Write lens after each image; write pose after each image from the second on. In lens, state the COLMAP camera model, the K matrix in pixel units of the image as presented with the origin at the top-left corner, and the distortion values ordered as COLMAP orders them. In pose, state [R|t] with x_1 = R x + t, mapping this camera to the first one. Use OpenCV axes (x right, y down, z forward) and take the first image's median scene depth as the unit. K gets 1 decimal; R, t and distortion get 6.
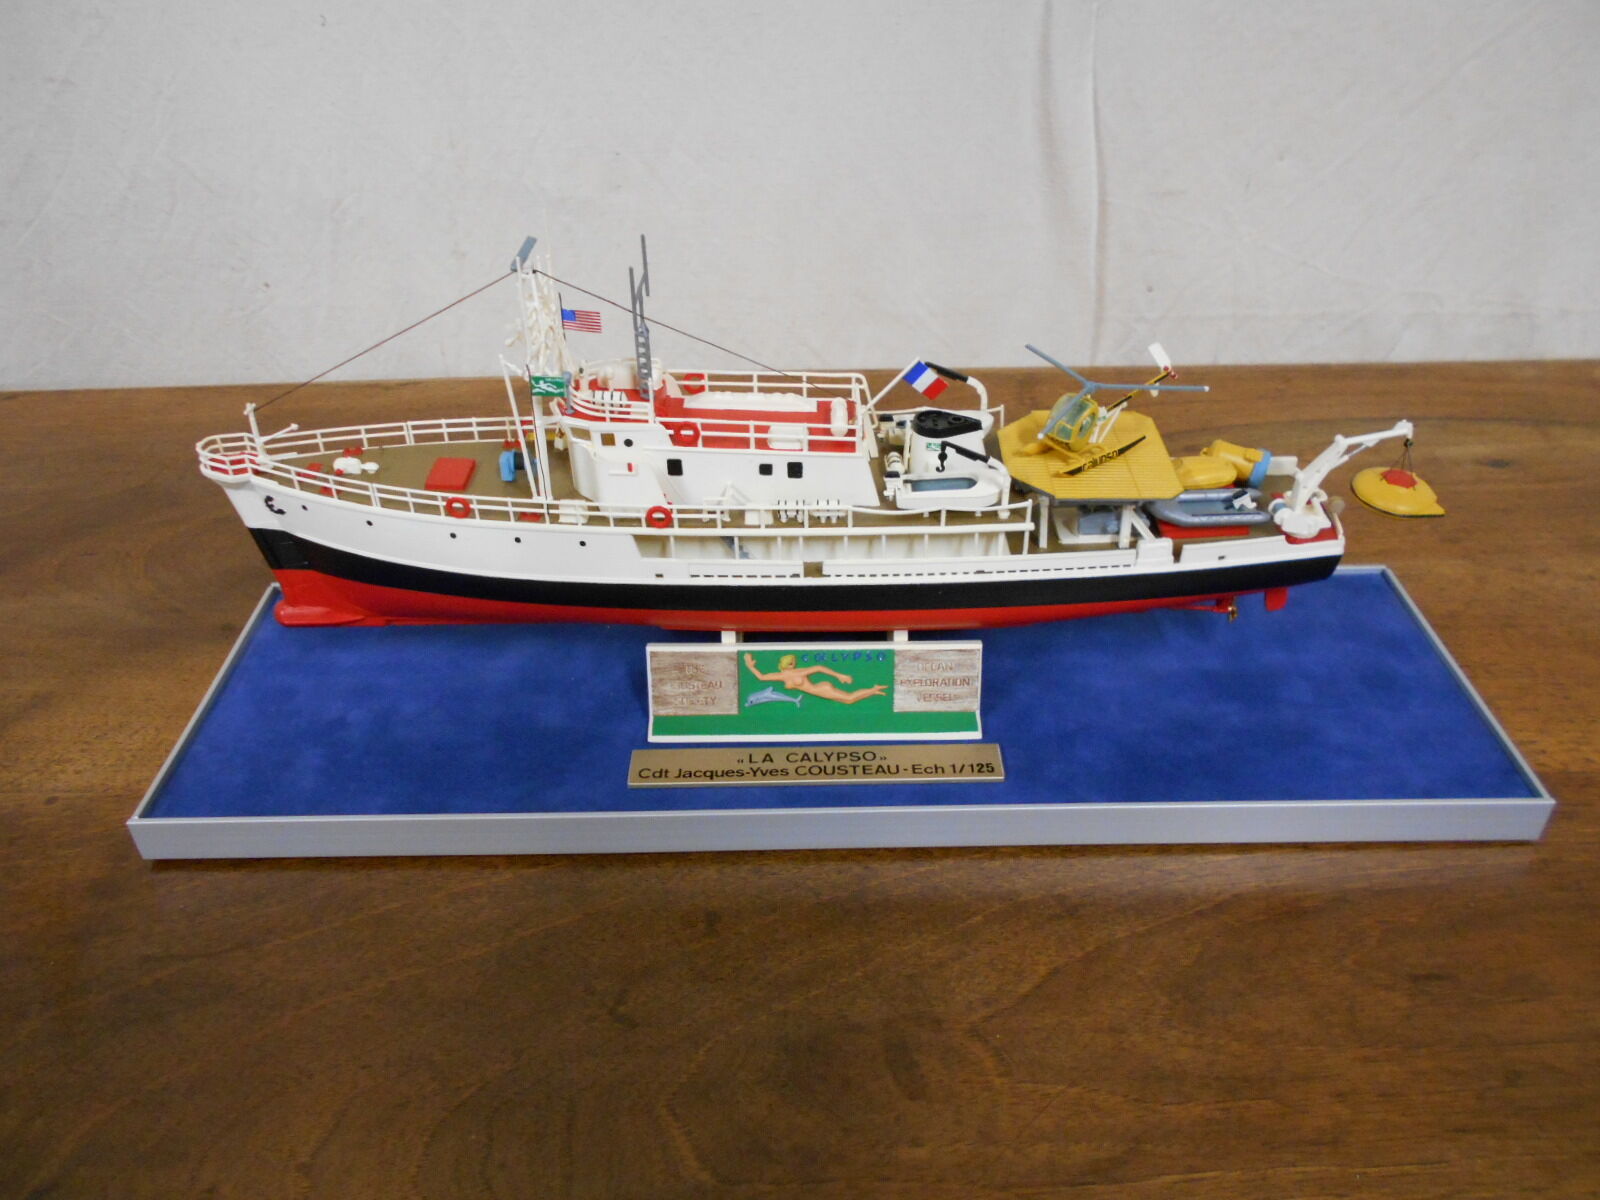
lens RADIAL K [[1244.0, 0, 777.9], [0, 1244.0, 597.6], [0, 0, 1]] dist [-0.032722, 0.064517]
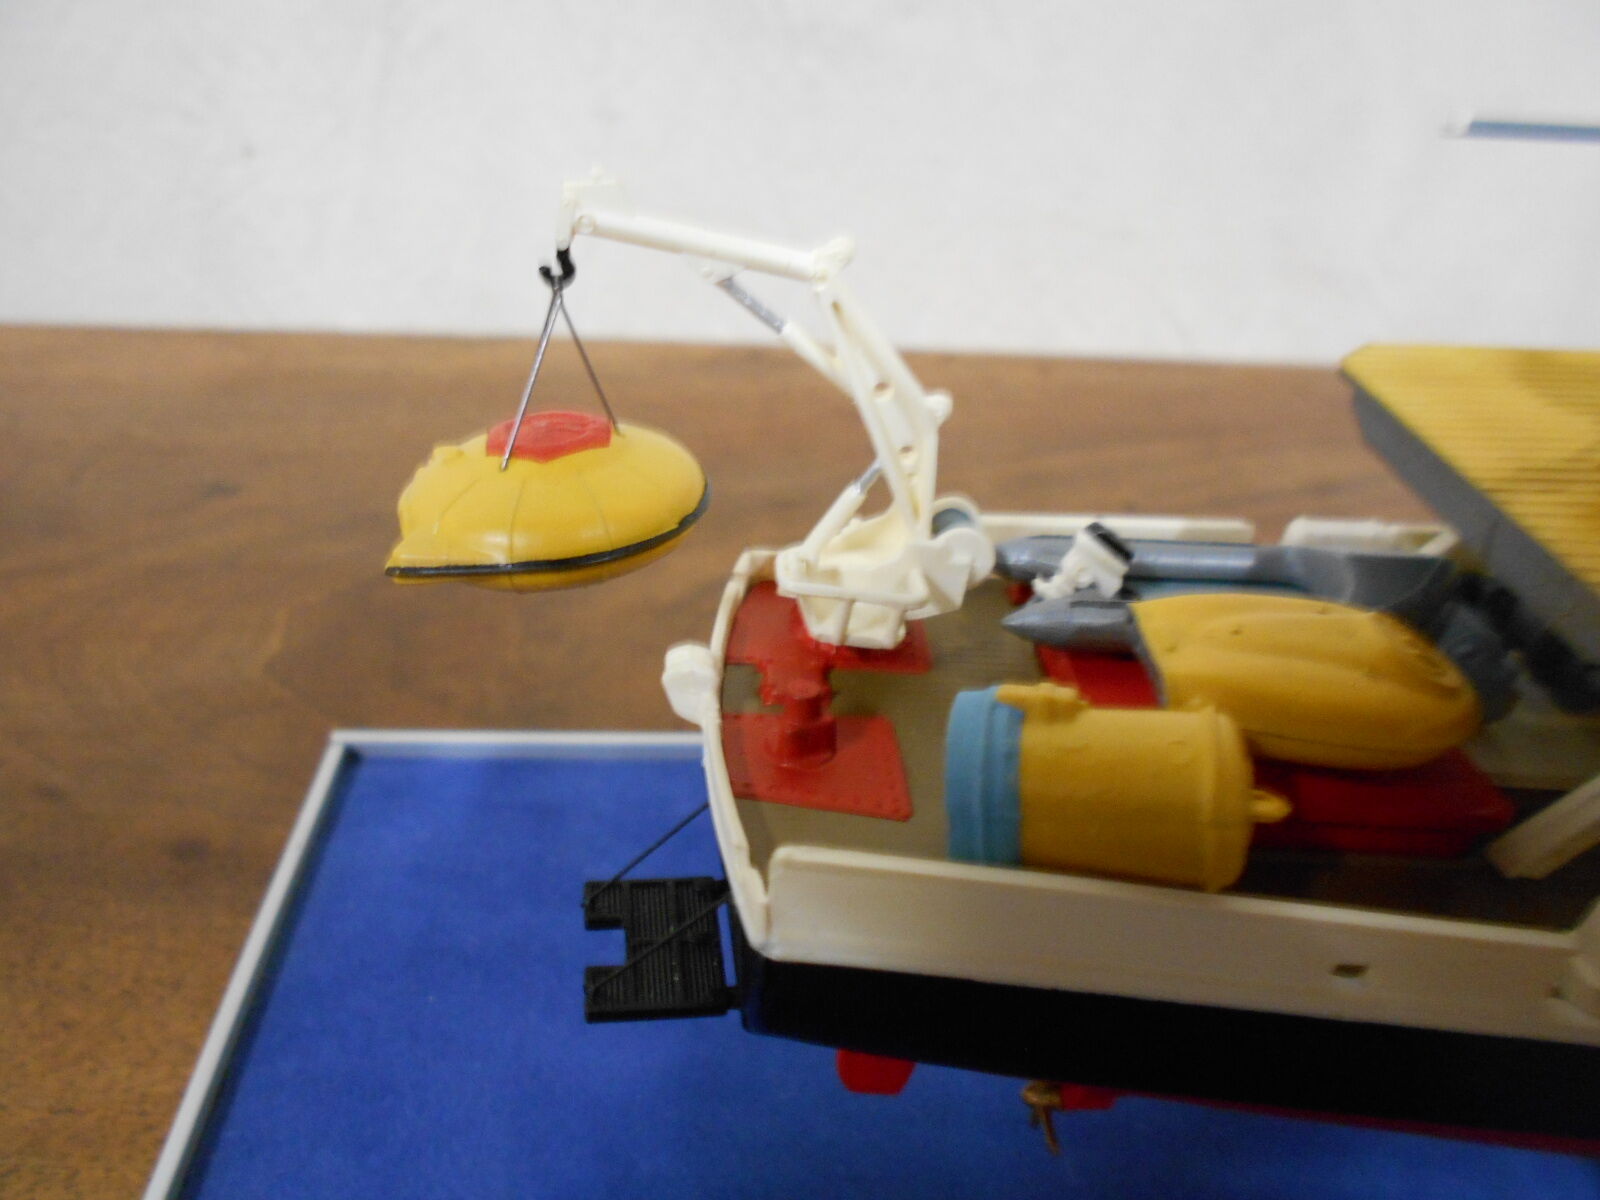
lens RADIAL K [[1244.0, 0, 796.7], [0, 1244.0, 612.3], [0, 0, 1]] dist [-0.032722, 0.064517]
pose [[0.994292, 0.039098, 0.099275, -0.382972], [-0.034896, 0.998434, -0.043716, -0.050765], [-0.100828, 0.040002, 0.994099, 0.765208]]
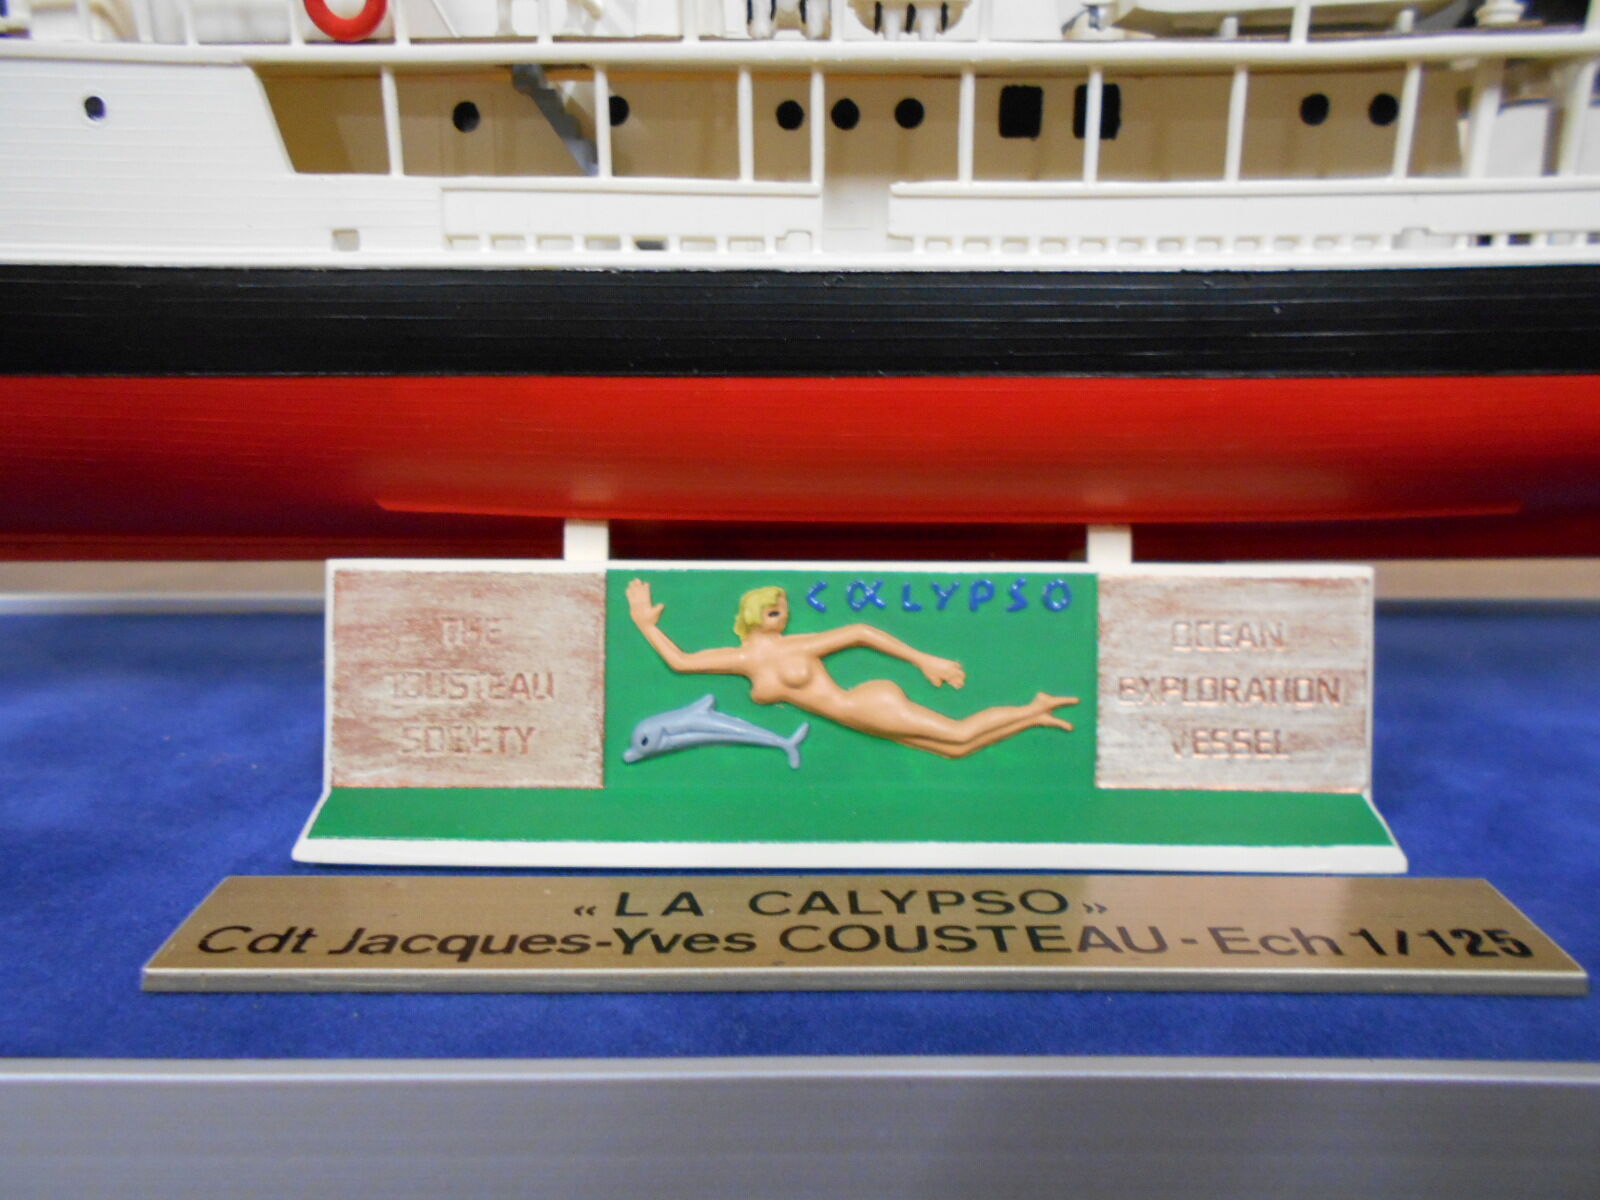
lens RADIAL K [[1244.0, 0, 777.6], [0, 1244.0, 602.8], [0, 0, 1]] dist [-0.032722, 0.064517]
pose [[0.999663, 0.025185, 0.006233, 0.010178], [-0.021715, 0.943656, -0.330215, 0.162711], [-0.014198, 0.329969, 0.943885, 0.737171]]
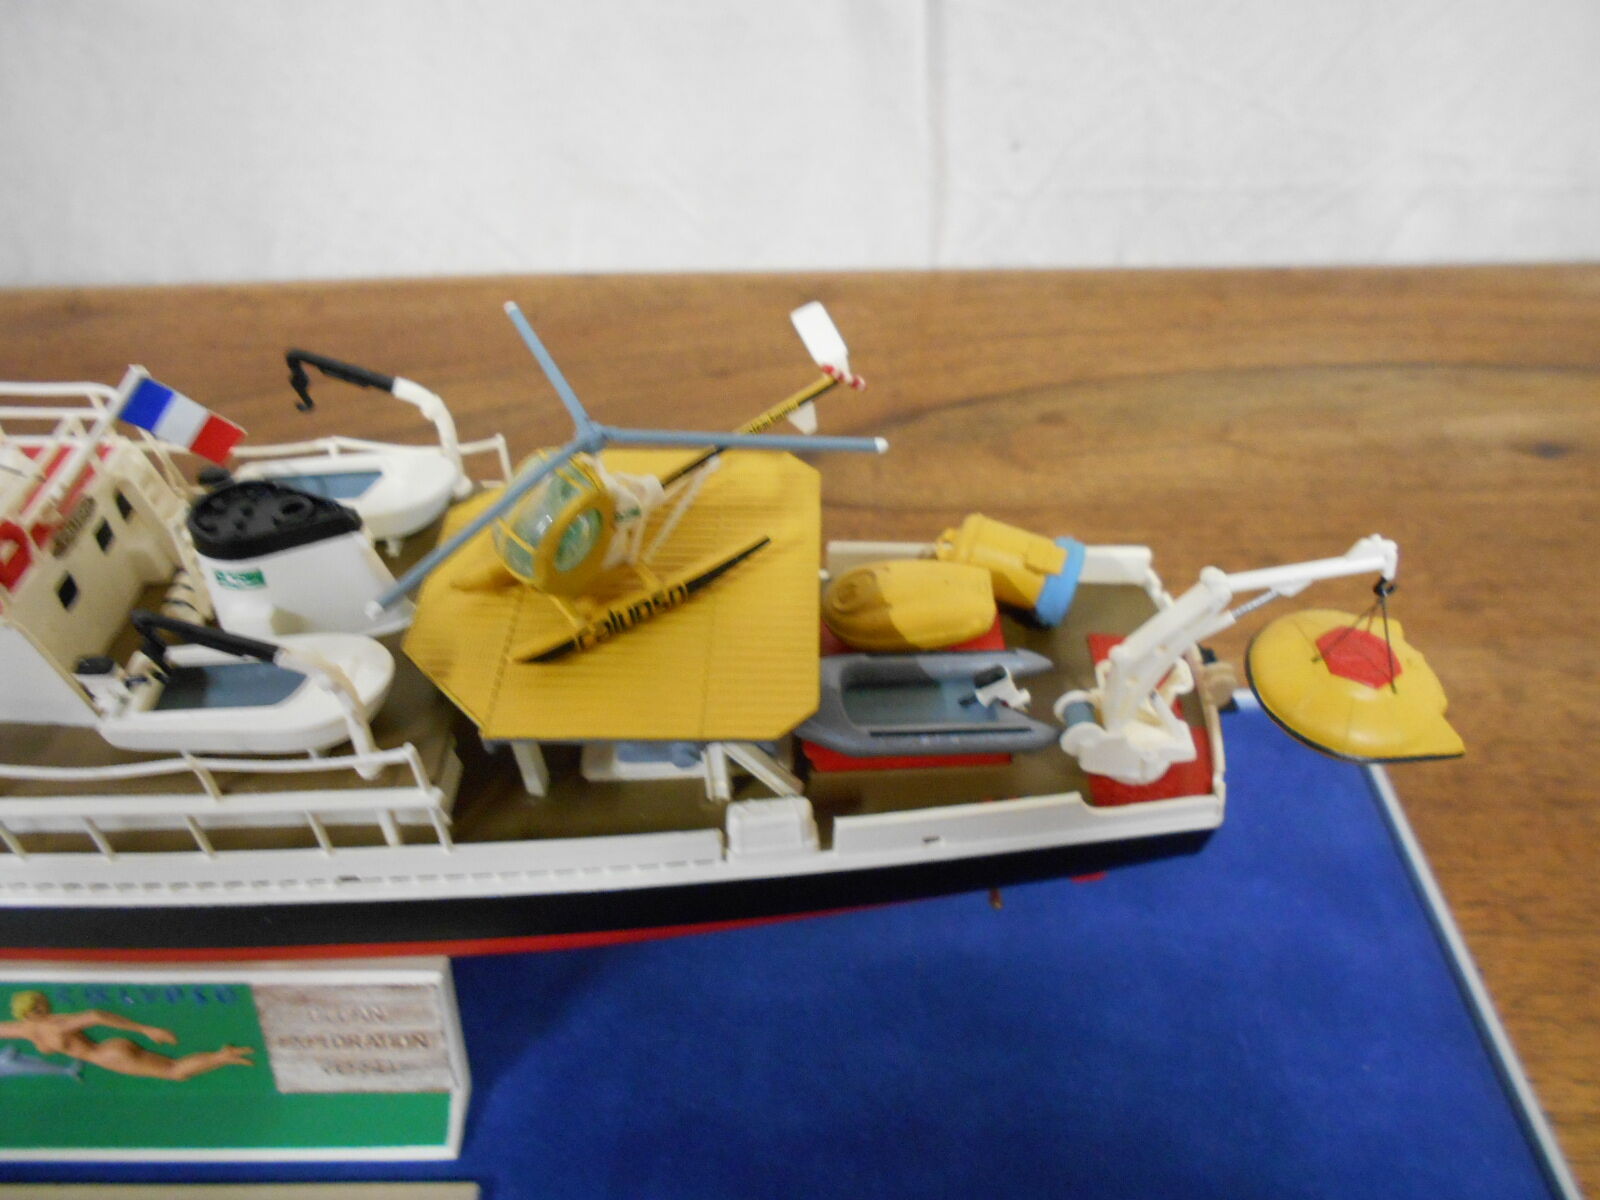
lens RADIAL K [[1244.0, 0, 786.2], [0, 1244.0, 601.2], [0, 0, 1]] dist [-0.032722, 0.064517]
pose [[0.999934, -0.003790, 0.010874, 0.301286], [0.002439, 0.992560, 0.121735, -0.161851], [-0.011254, -0.121700, 0.992503, 0.585416]]
